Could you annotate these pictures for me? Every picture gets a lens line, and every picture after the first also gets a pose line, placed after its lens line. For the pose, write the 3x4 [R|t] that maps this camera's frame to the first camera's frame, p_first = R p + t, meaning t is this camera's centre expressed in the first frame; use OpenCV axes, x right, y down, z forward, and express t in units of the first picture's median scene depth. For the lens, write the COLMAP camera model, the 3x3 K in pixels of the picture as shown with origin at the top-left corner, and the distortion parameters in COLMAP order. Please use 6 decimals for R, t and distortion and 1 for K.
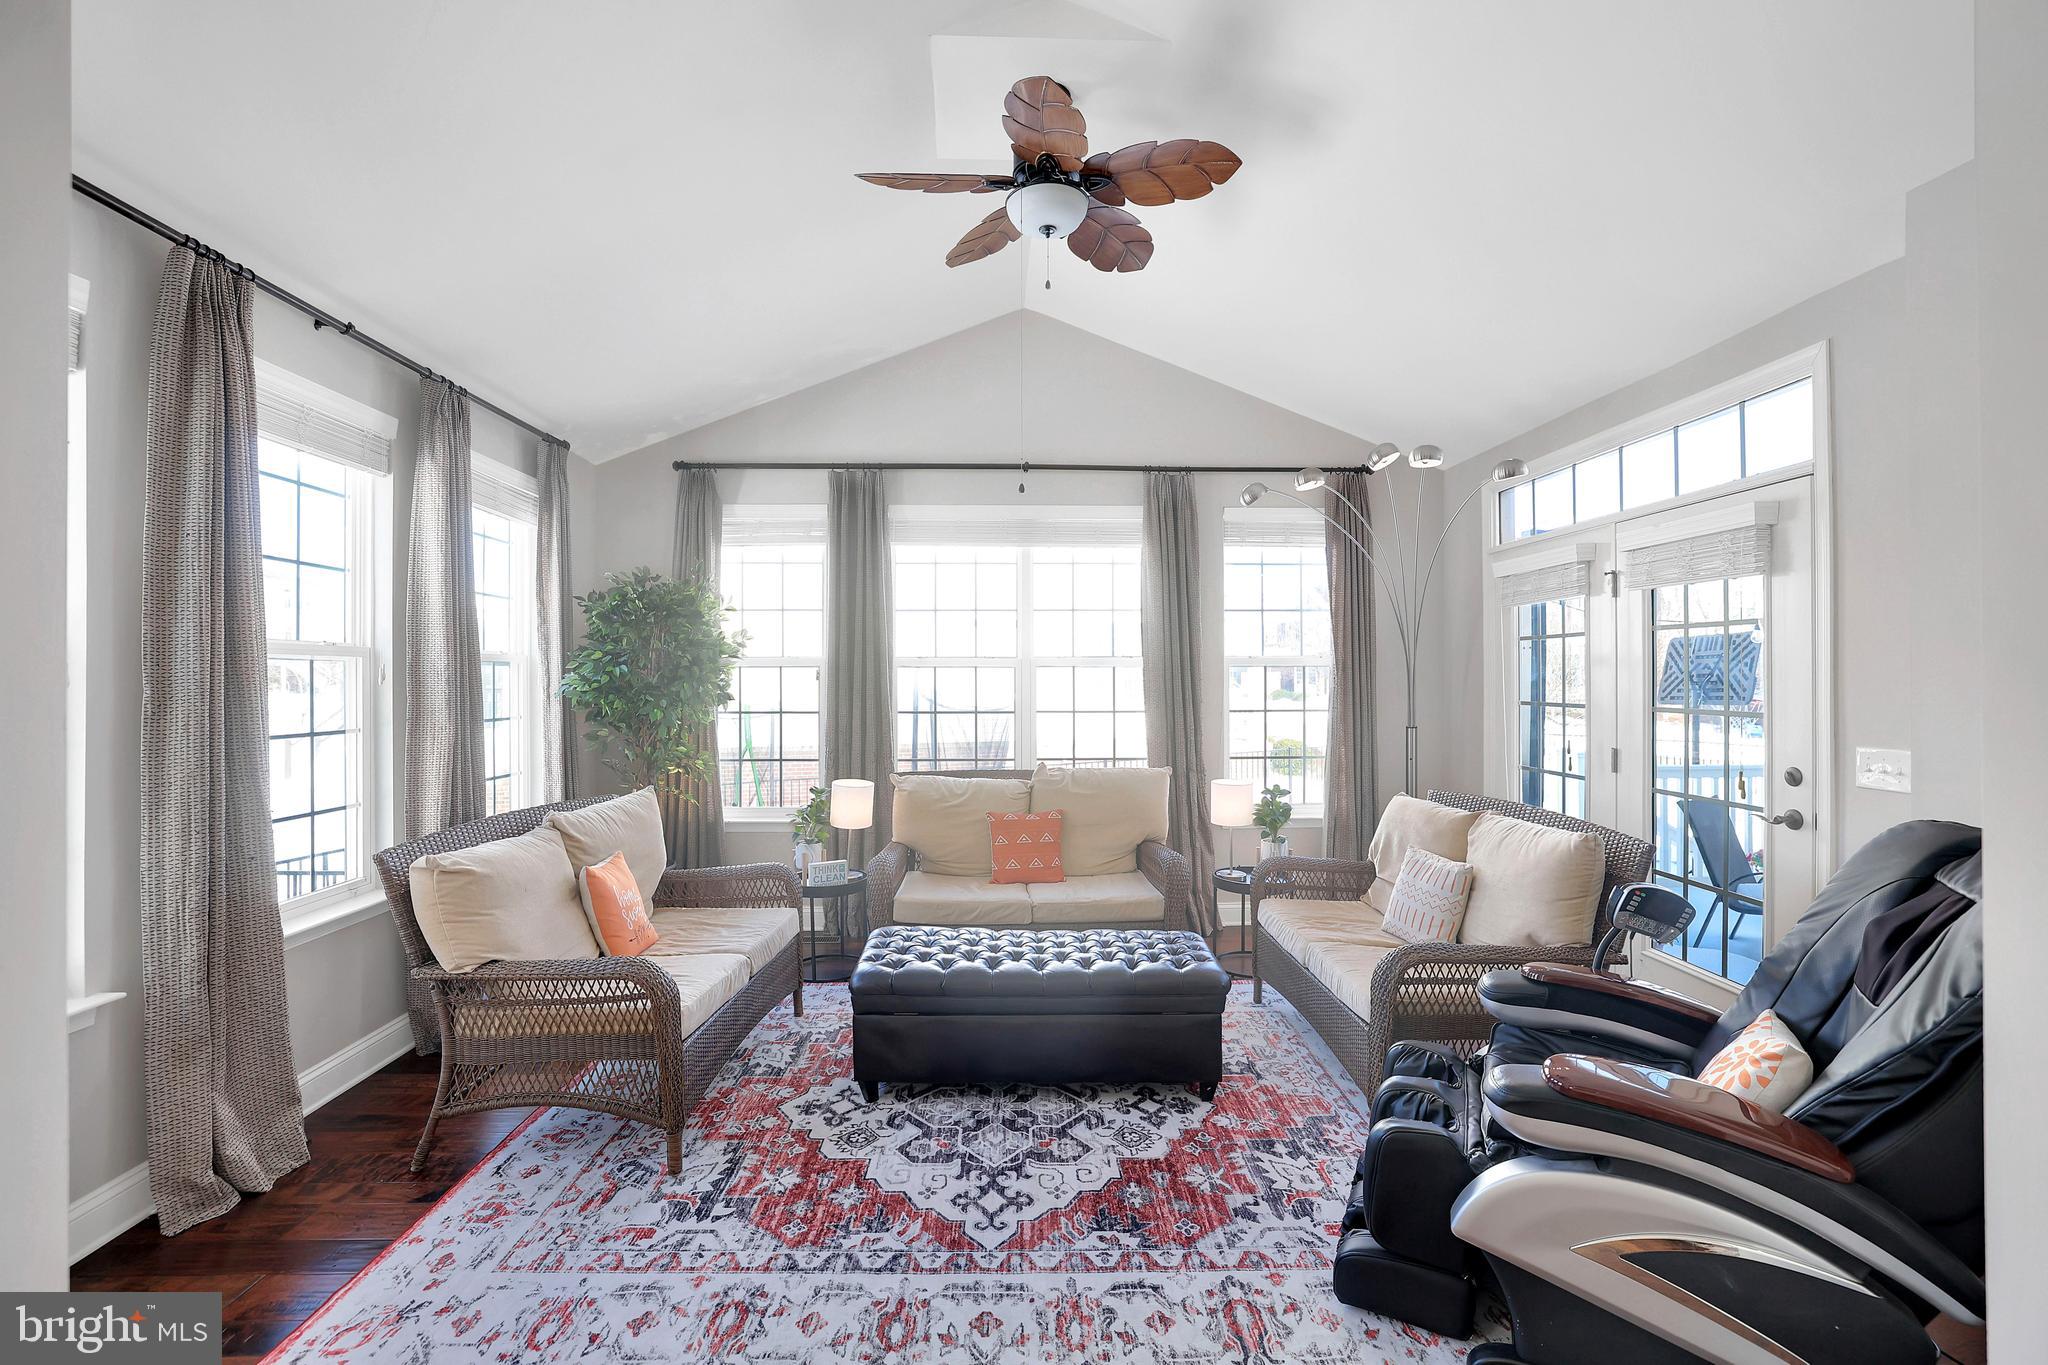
lens RADIAL K [[882.1, 0, 1026.9], [0, 882.1, 666.6], [0, 0, 1]] dist [-0.038541, 0.014622]
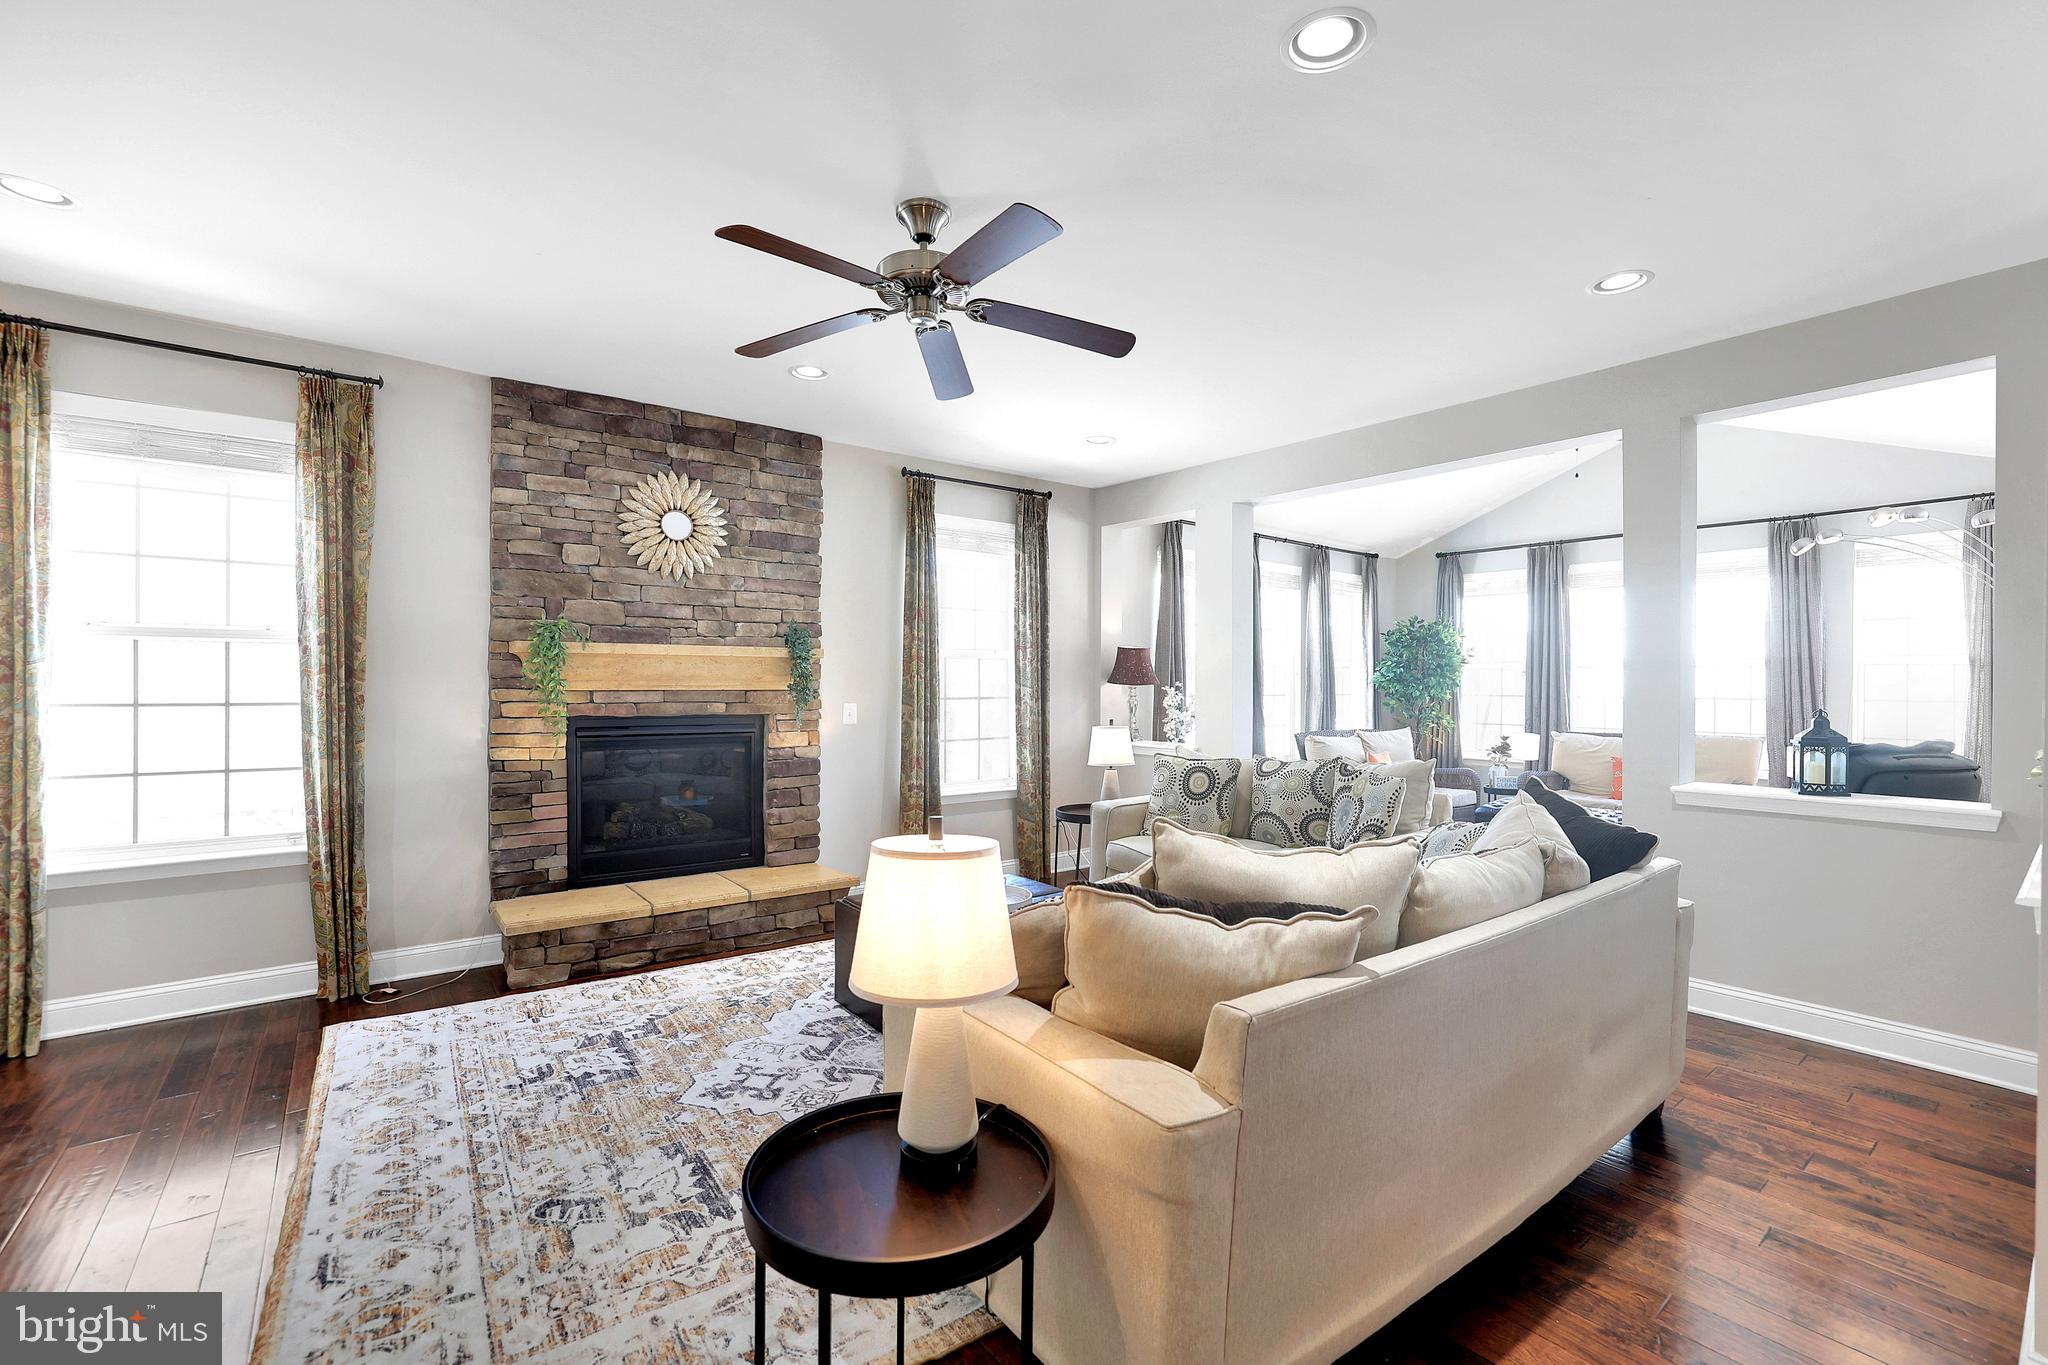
lens RADIAL K [[882.3, 0, 1024.0], [0, 882.3, 682.5], [0, 0, 1]] dist [-0.023875, 0.014366]
pose [[0.588178, 0.001729, -0.808730, 0.638922], [0.006819, 0.999952, 0.007097, 0.011980], [0.808703, -0.009689, 0.588138, -0.853709]]
